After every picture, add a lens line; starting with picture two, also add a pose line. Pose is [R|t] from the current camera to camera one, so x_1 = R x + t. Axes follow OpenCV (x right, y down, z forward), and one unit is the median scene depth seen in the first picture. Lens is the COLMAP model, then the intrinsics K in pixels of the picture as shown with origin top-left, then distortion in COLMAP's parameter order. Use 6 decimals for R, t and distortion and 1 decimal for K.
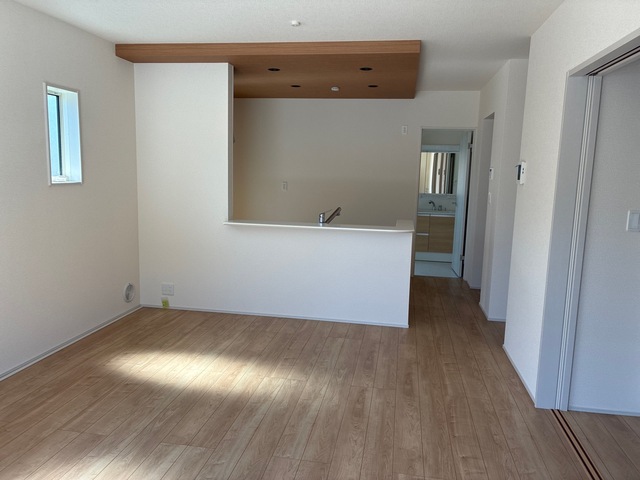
lens RADIAL K [[488.9, 0, 320.0], [0, 488.9, 240.0], [0, 0, 1]] dist [0.012121, 0.008683]
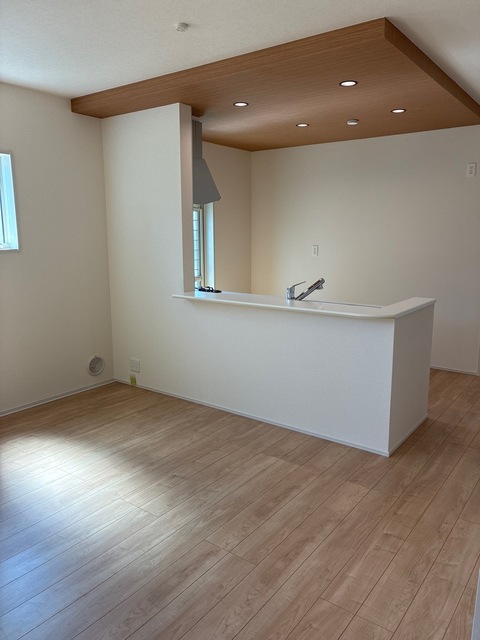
lens RADIAL K [[488.9, 0, 240.0], [0, 488.9, 320.0], [0, 0, 1]] dist [0.012121, 0.008683]
pose [[0.892478, 0.054590, -0.447776, 0.330761], [-0.040136, 0.998323, 0.041713, -0.036986], [0.449303, -0.019255, 0.893172, 0.334436]]
